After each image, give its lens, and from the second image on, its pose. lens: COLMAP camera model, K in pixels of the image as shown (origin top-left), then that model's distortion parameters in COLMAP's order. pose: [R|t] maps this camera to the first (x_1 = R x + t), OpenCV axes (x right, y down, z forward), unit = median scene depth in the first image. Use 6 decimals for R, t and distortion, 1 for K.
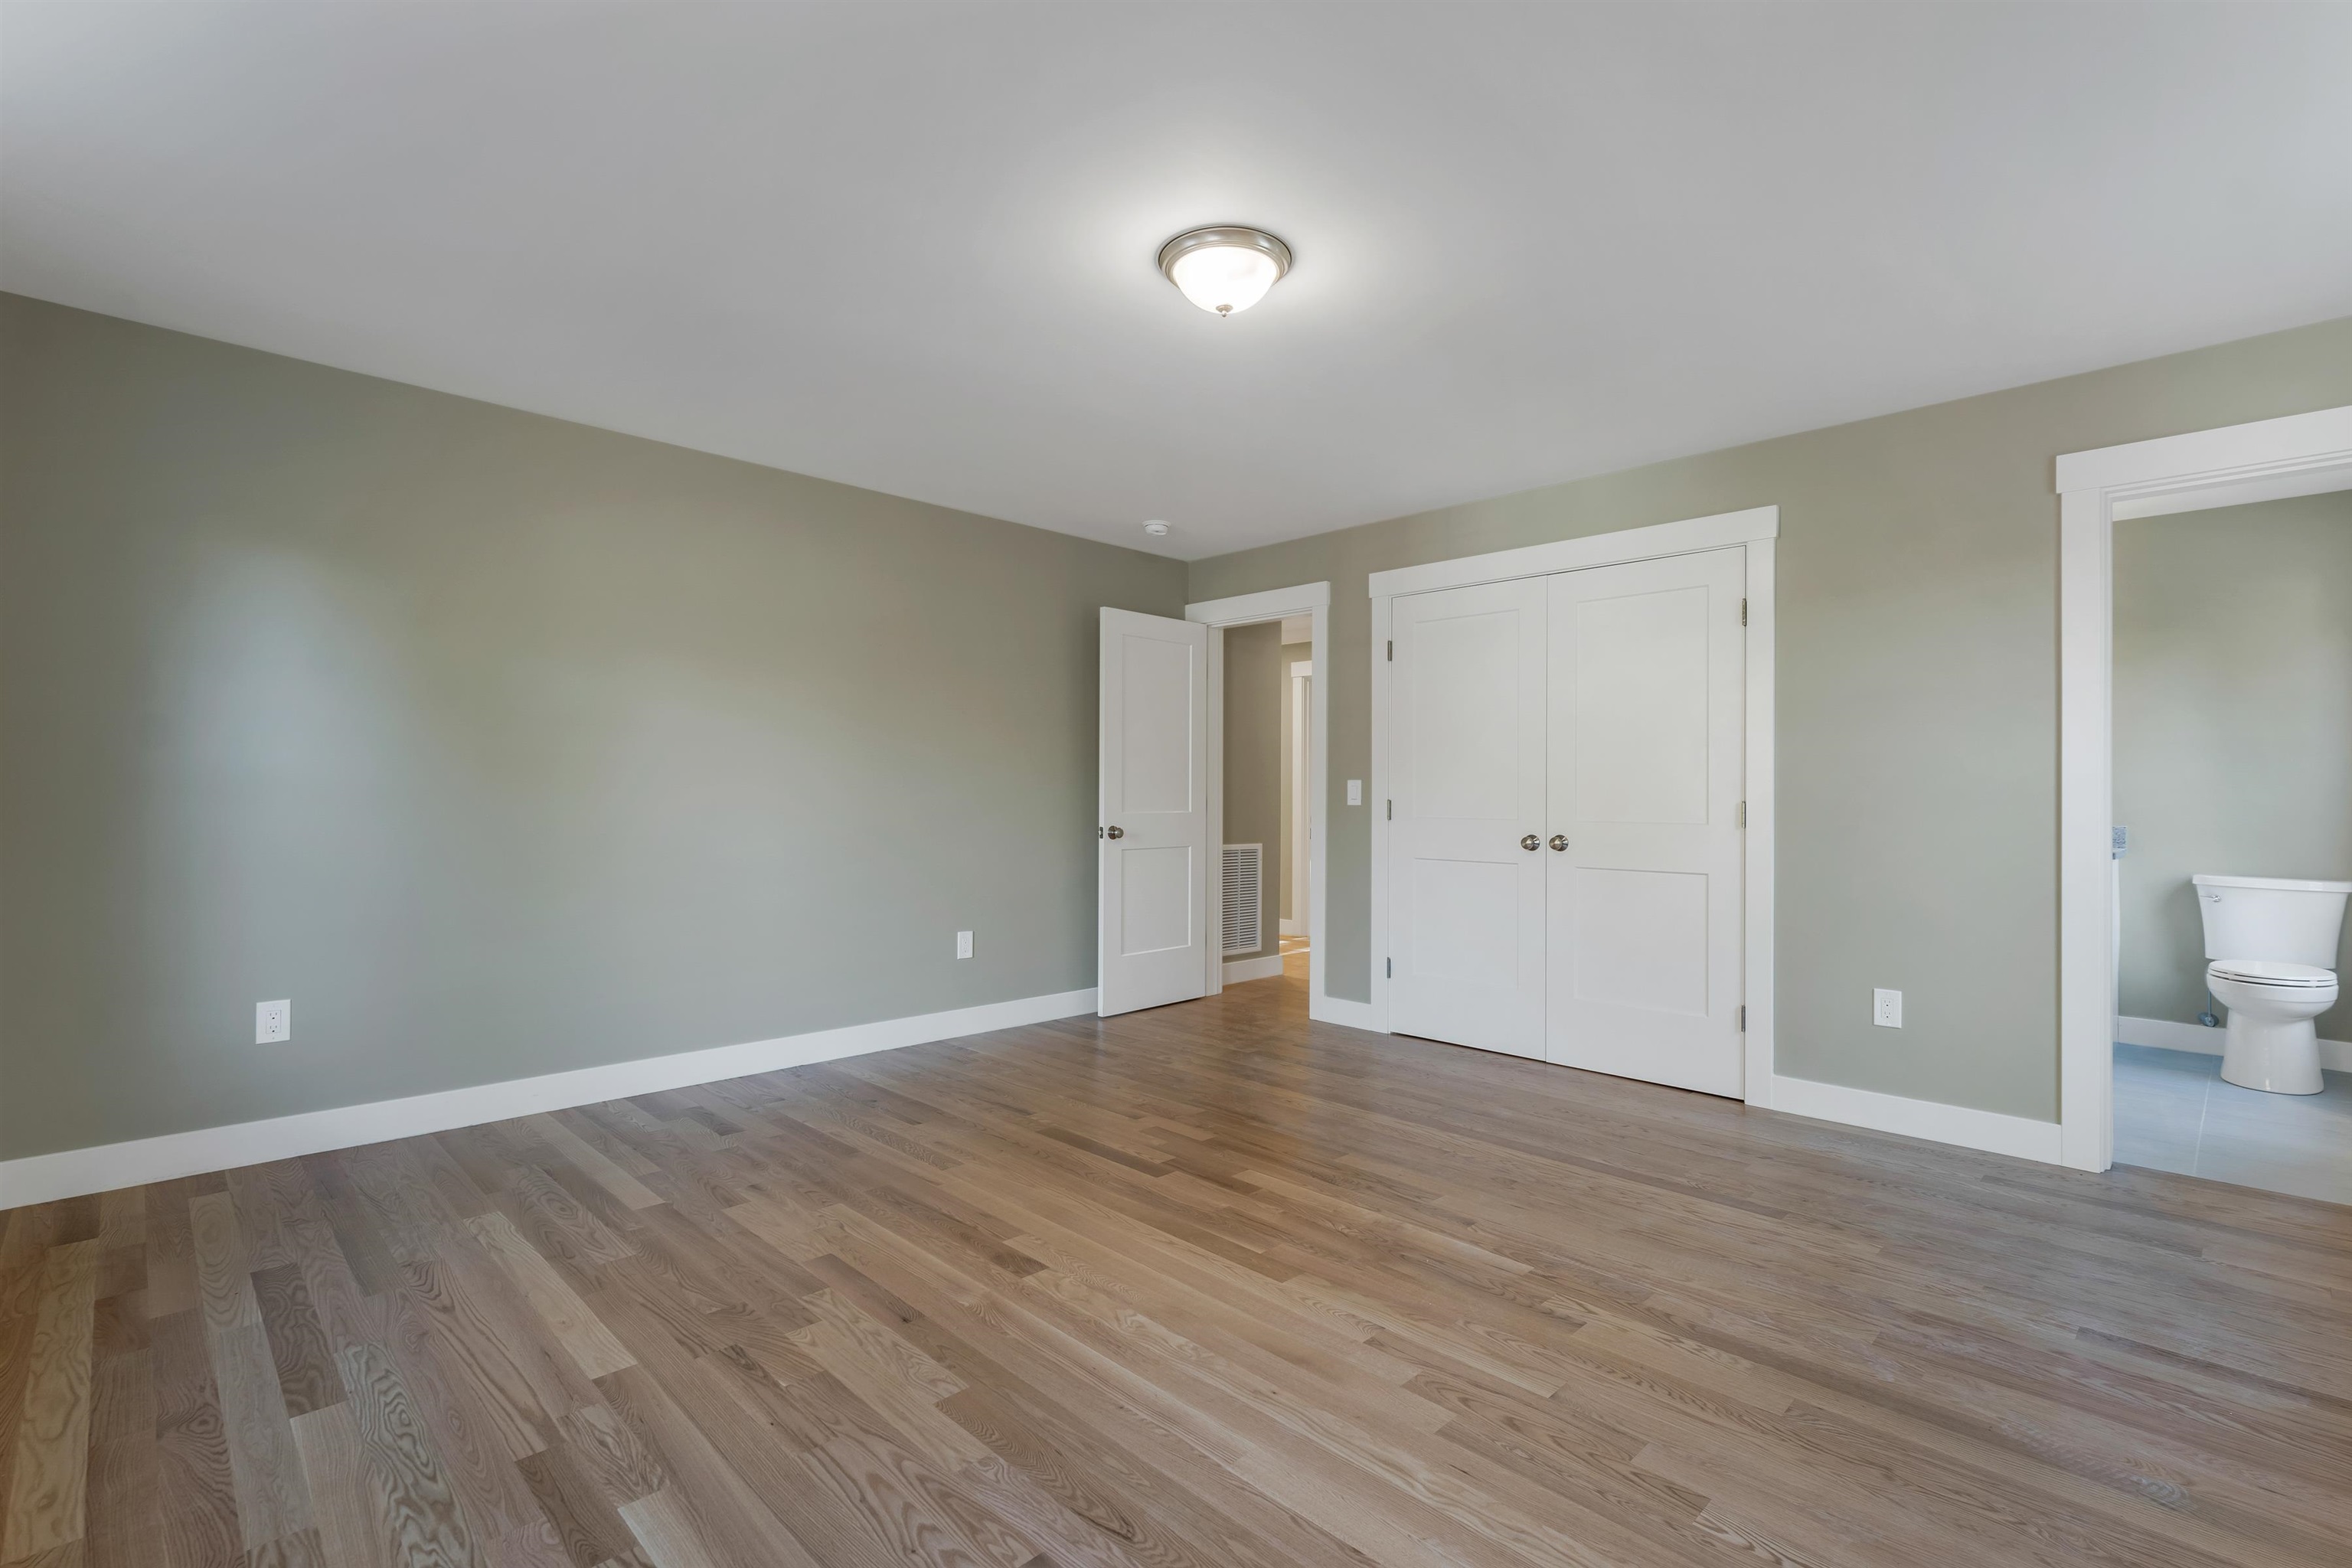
lens RADIAL K [[1084.7, 0, 1165.7], [0, 1084.7, 793.5], [0, 0, 1]] dist [-0.002360, -0.000783]
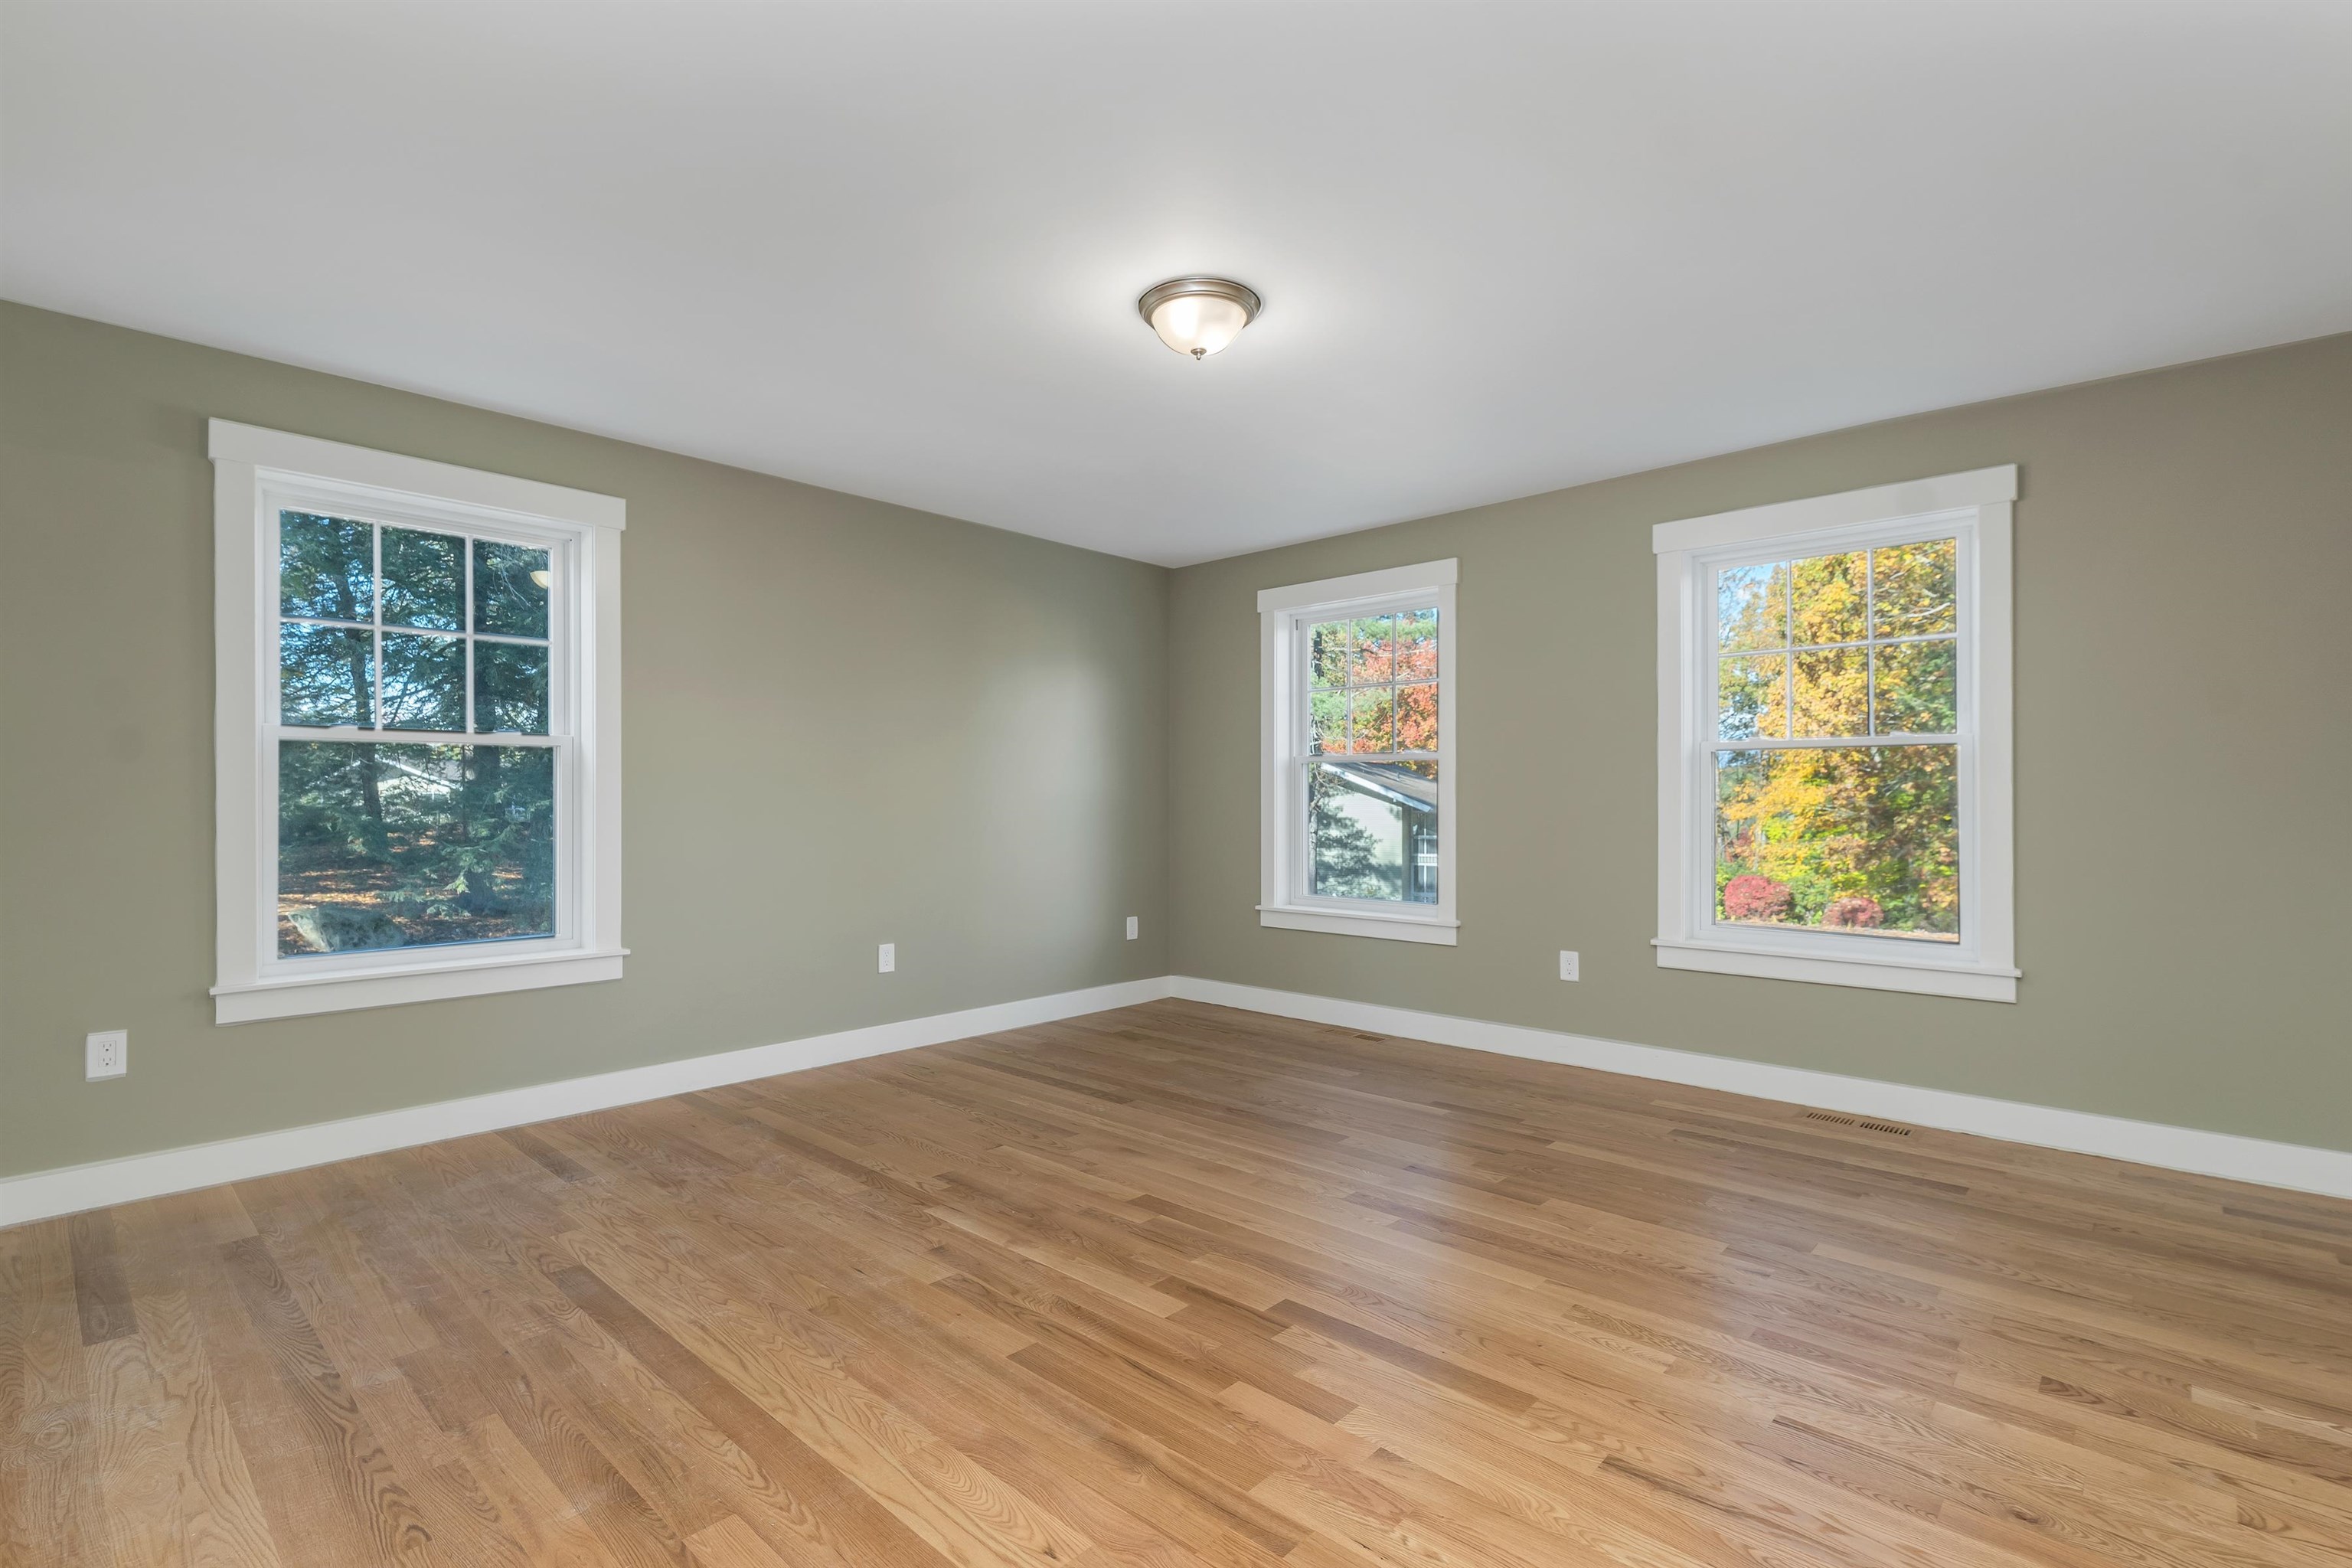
lens RADIAL K [[1084.7, 0, 1165.7], [0, 1084.7, 793.5], [0, 0, 1]] dist [-0.002360, -0.000783]
pose [[-0.998861, -0.008763, -0.046908, 0.134780], [-0.008236, 0.999901, -0.011416, 0.008022], [0.047004, -0.011016, -0.998834, 2.053846]]
